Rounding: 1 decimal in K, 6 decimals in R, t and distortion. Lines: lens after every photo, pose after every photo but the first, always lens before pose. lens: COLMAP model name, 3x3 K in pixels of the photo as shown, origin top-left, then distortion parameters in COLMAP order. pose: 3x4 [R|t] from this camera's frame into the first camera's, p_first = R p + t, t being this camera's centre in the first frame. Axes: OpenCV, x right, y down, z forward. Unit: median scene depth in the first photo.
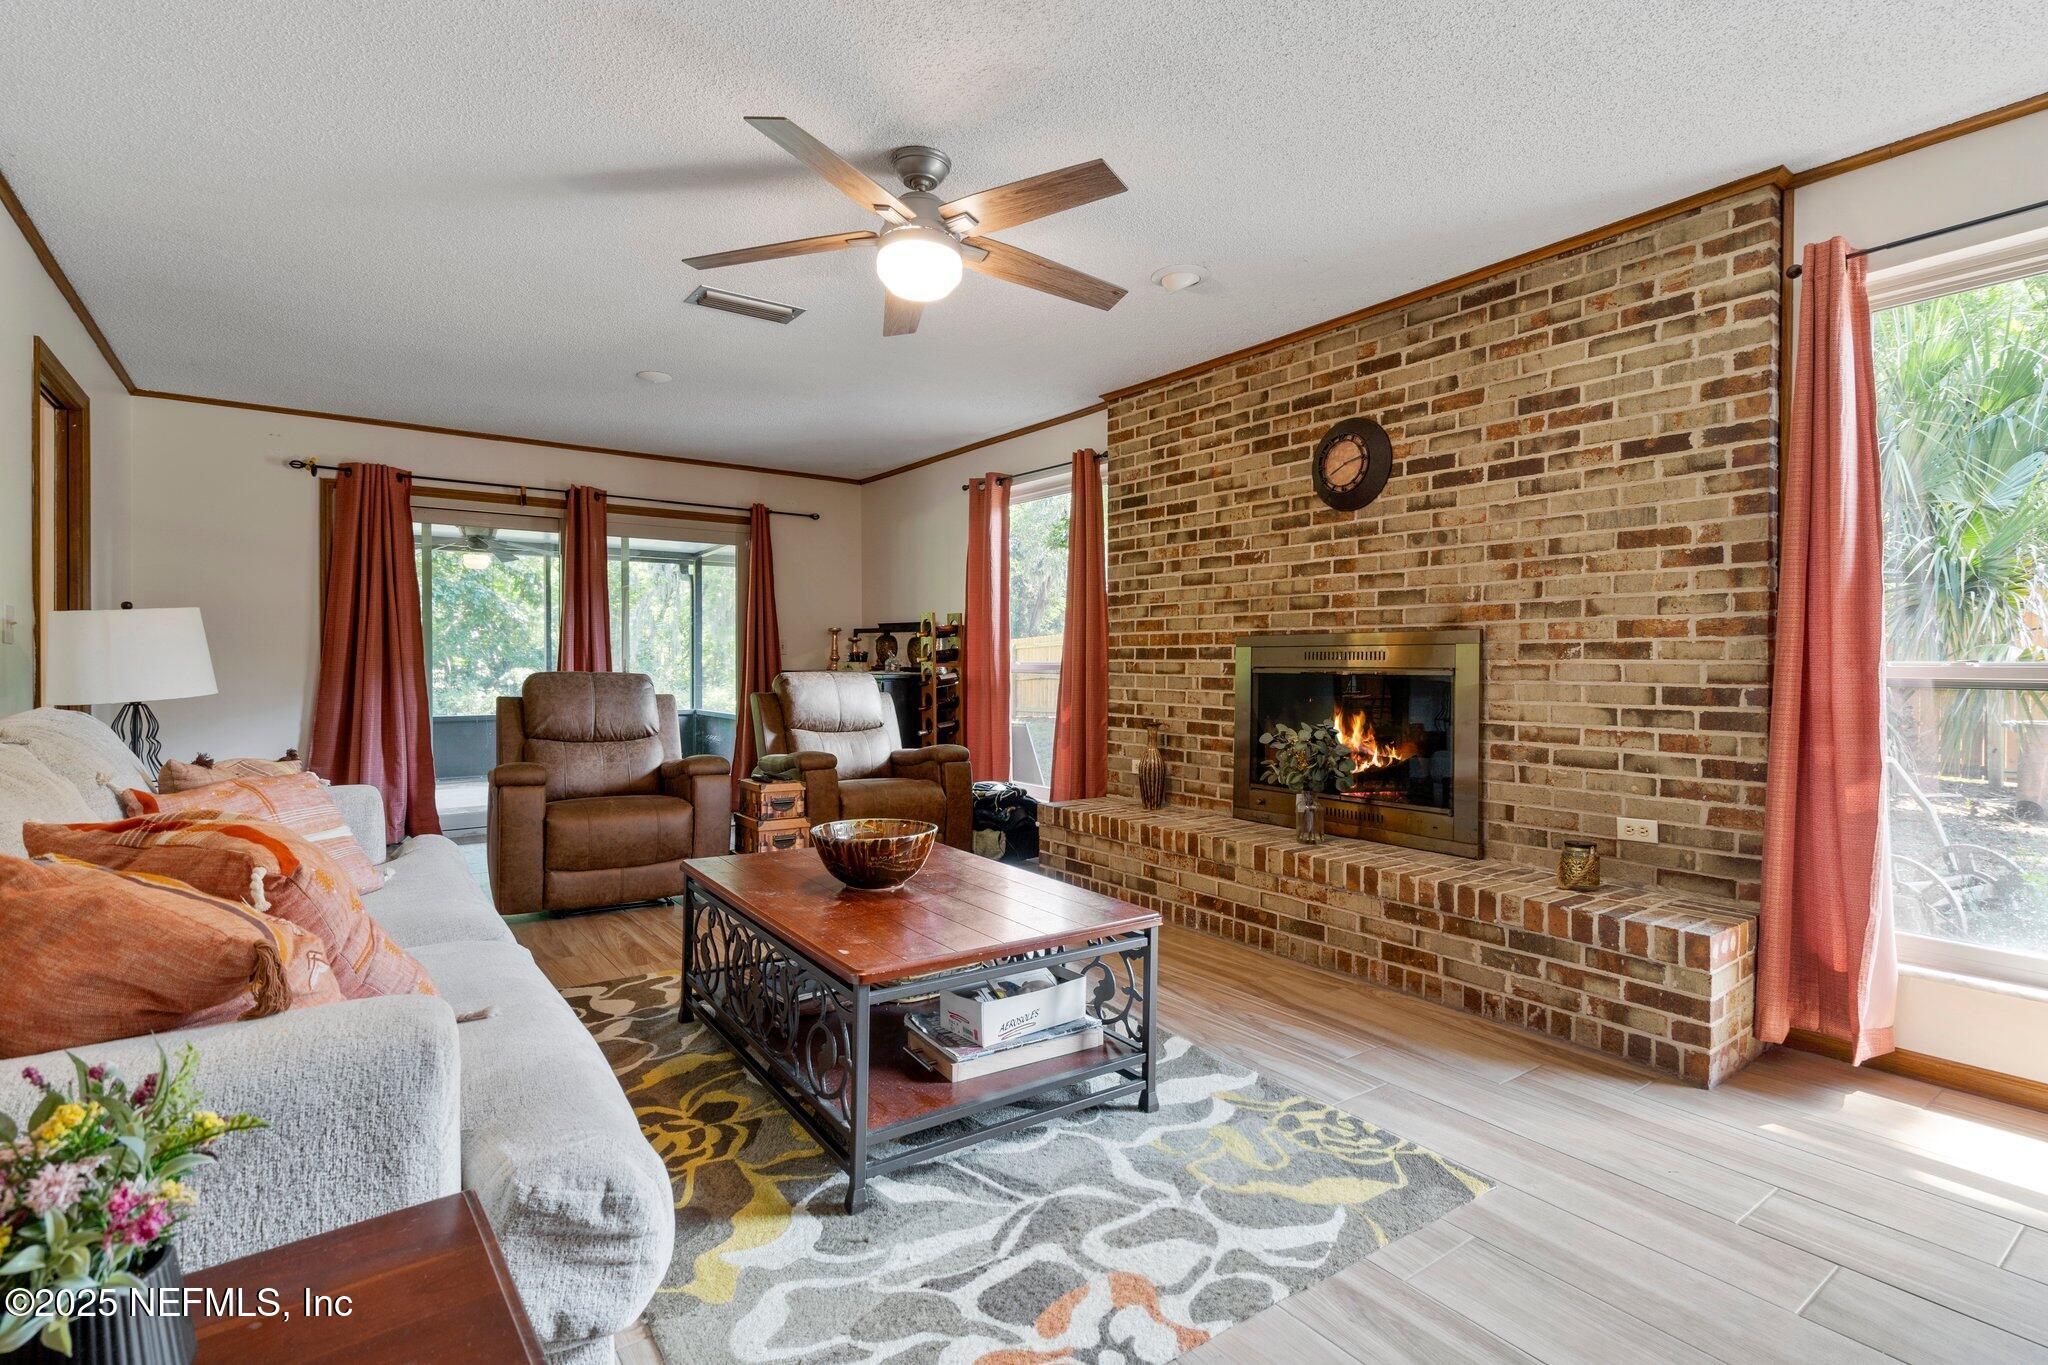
lens RADIAL K [[996.5, 0, 1030.2], [0, 996.5, 676.1], [0, 0, 1]] dist [-0.000670, 0.000958]
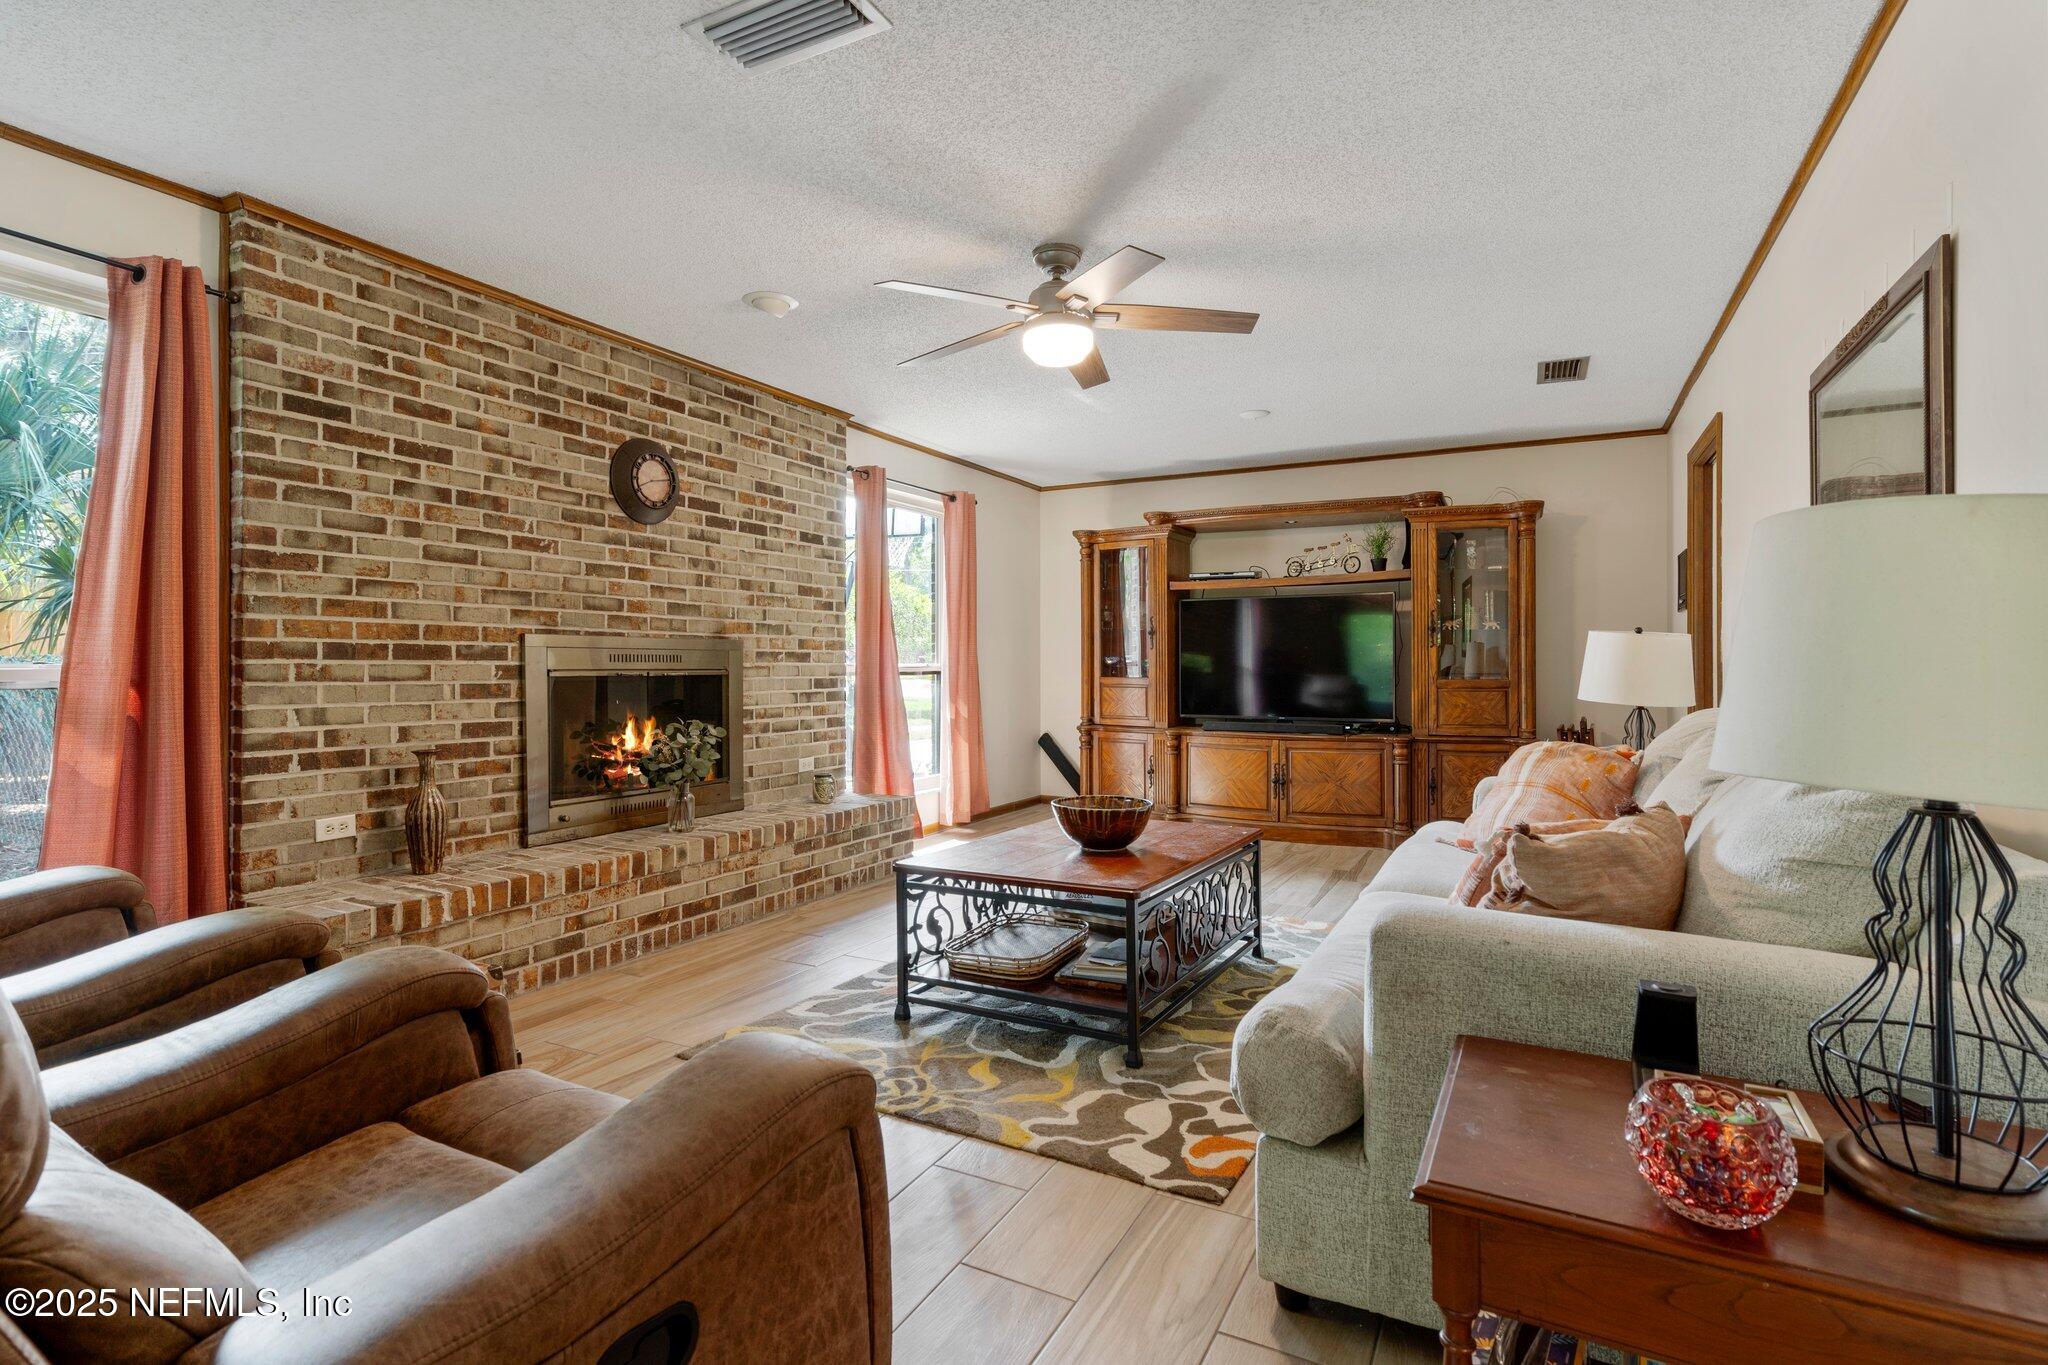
lens RADIAL K [[996.5, 0, 1026.3], [0, 996.5, 667.3], [0, 0, 1]] dist [-0.000670, 0.000958]
pose [[-0.448720, -0.006374, 0.893650, -0.806621], [0.008130, 0.999904, 0.011215, -0.018934], [-0.893635, 0.012297, -0.448625, 1.085371]]
